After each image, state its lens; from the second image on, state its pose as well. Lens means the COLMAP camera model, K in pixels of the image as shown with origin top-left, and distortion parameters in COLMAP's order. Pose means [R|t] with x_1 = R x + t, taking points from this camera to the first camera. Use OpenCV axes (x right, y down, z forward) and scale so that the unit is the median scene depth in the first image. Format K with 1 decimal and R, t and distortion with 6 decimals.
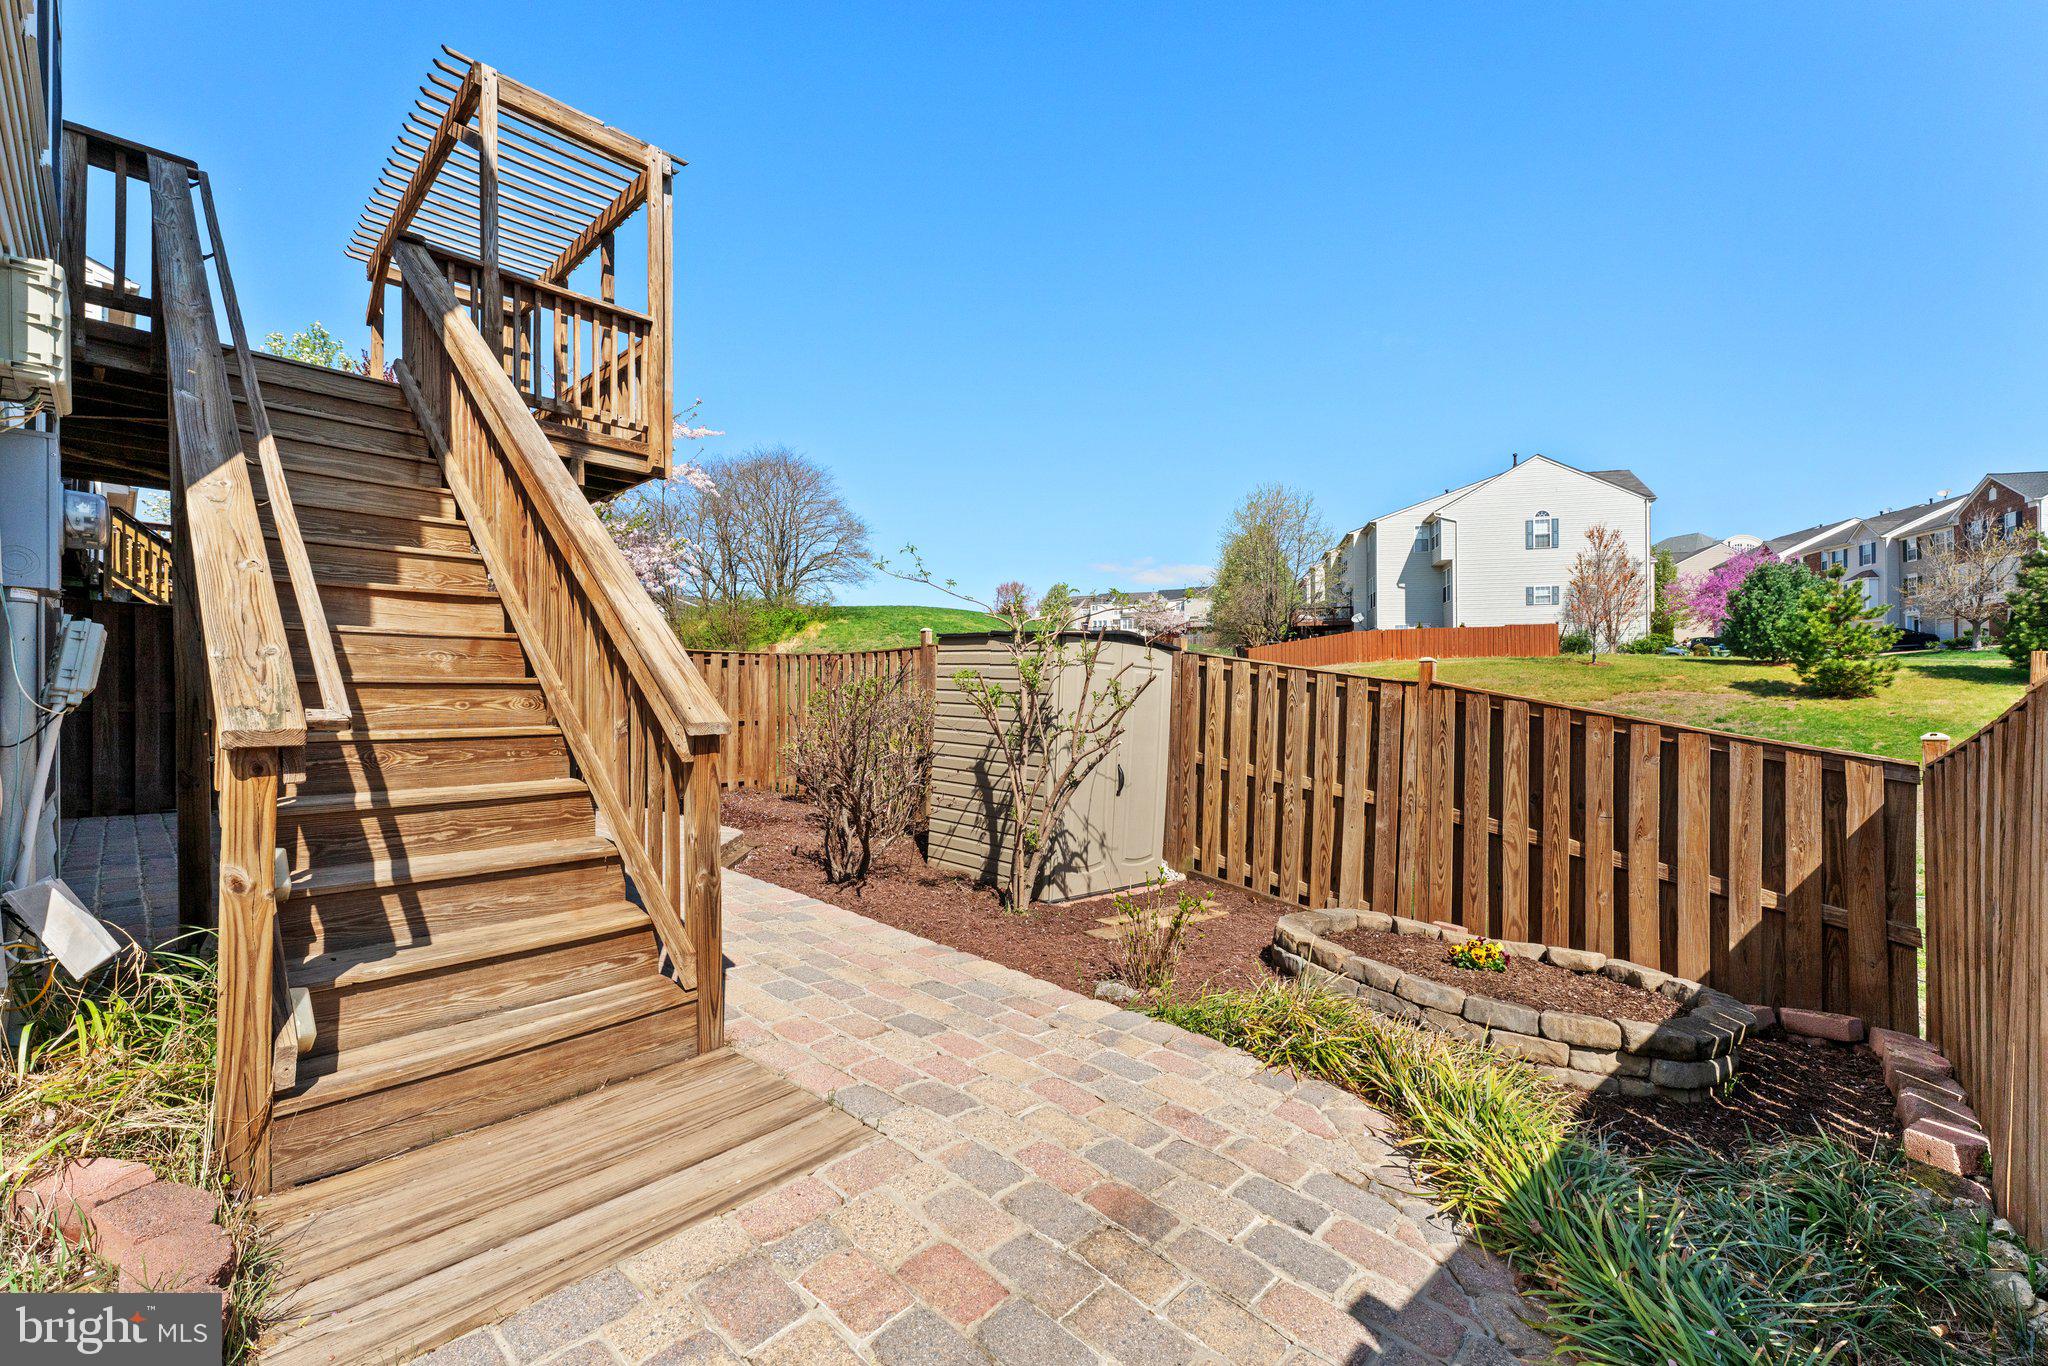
lens RADIAL K [[846.3, 0, 1018.6], [0, 846.3, 698.4], [0, 0, 1]] dist [0.000400, 0.000009]
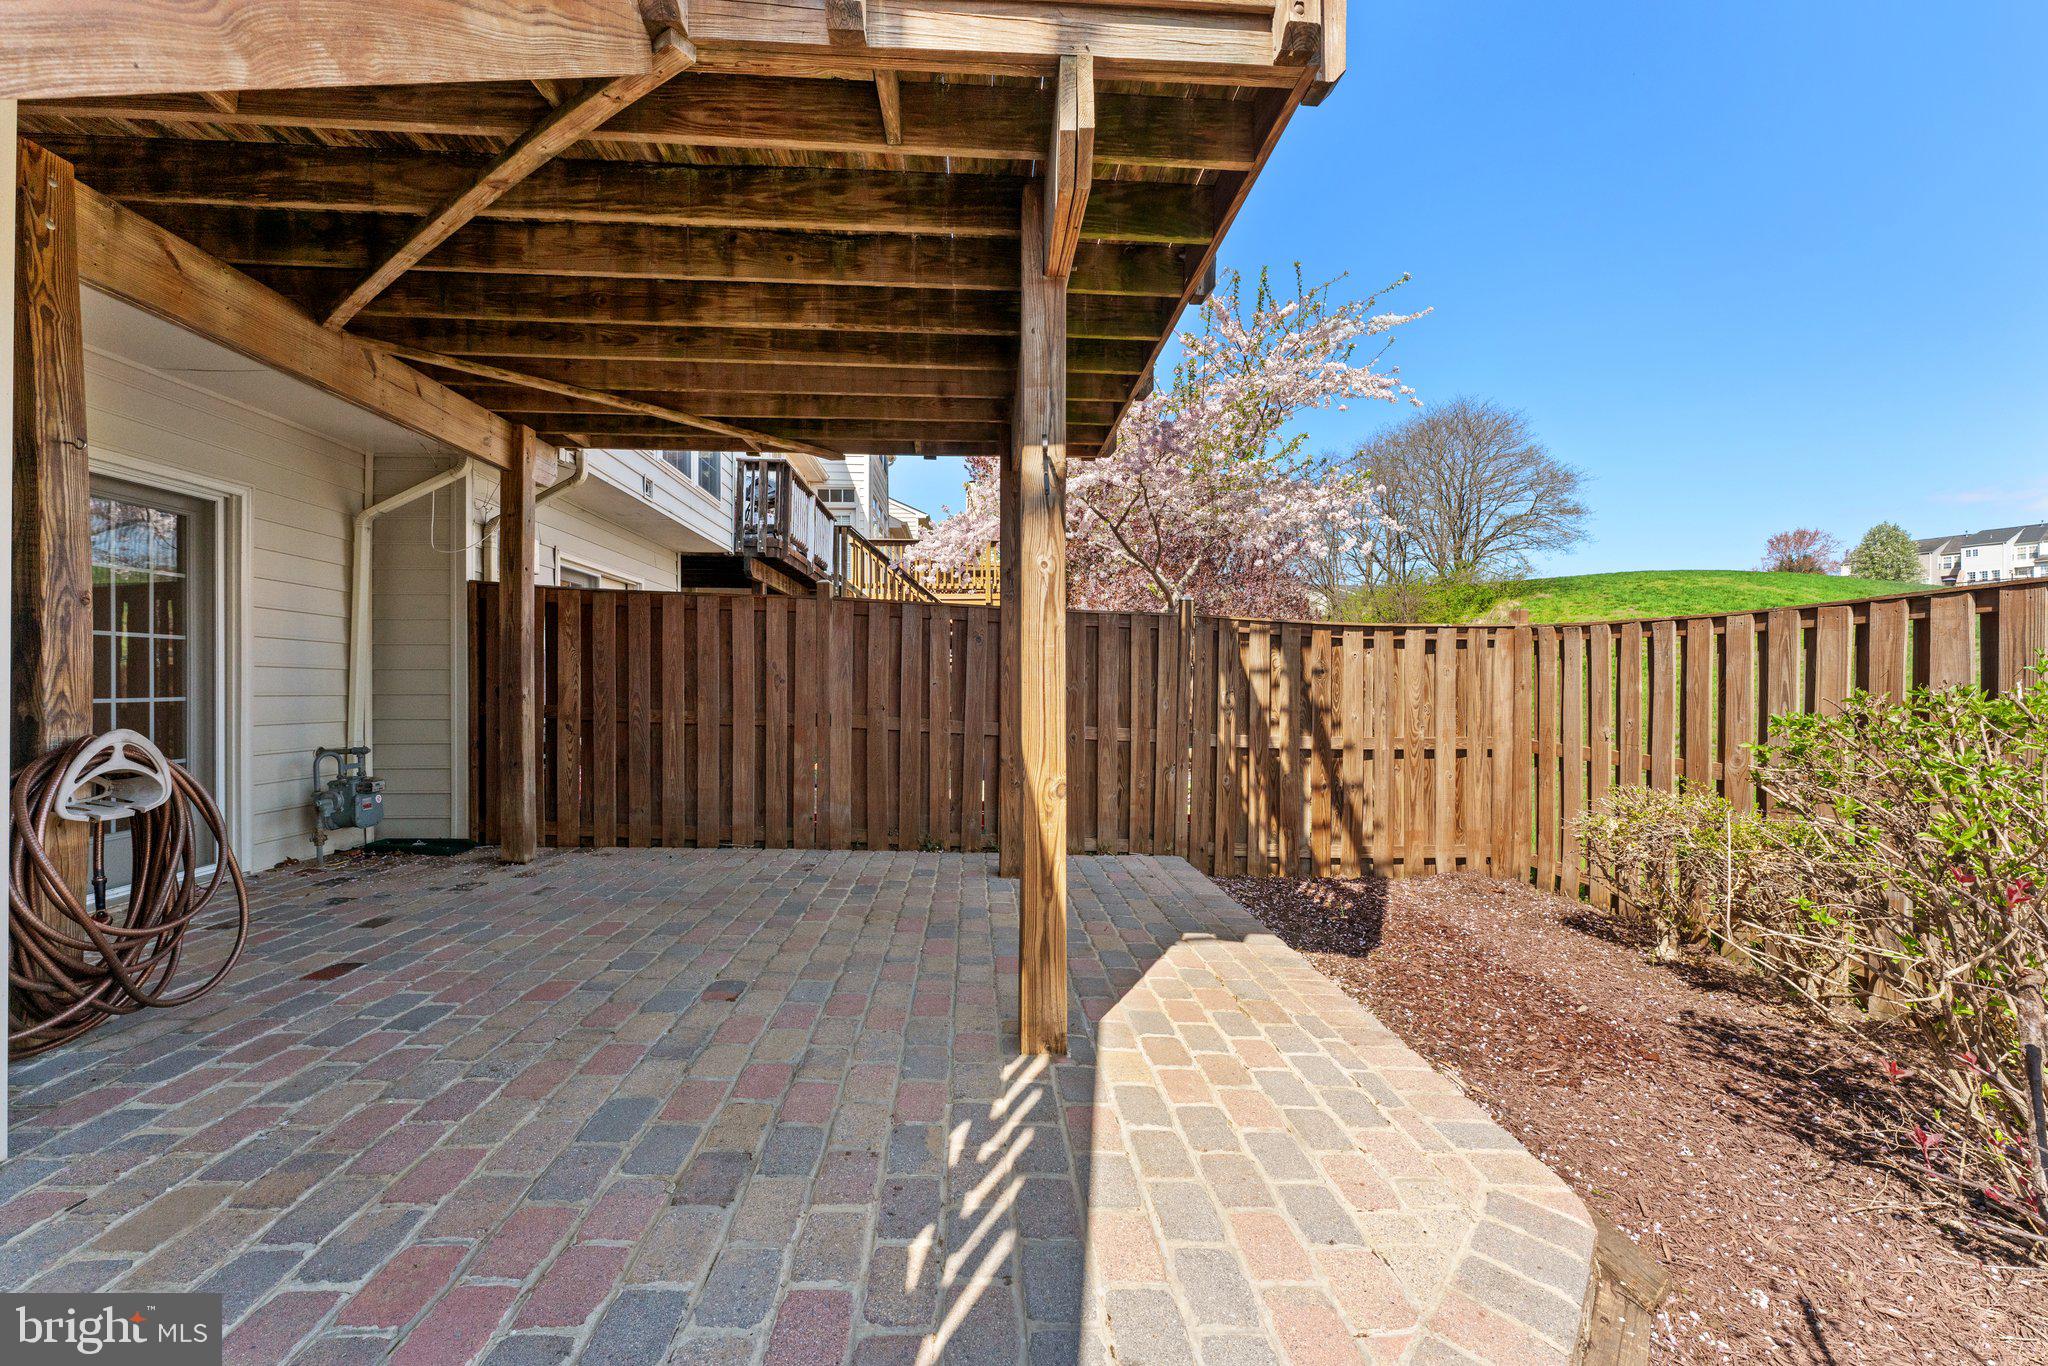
lens RADIAL K [[814.4, 0, 1024.0], [0, 814.4, 683.0], [0, 0, 1]] dist [-0.001430, -0.000365]
pose [[0.730797, -0.001356, -0.682594, -0.152871], [-0.002562, 0.999986, -0.004730, -0.011795], [0.682590, 0.005206, 0.730783, 0.365684]]
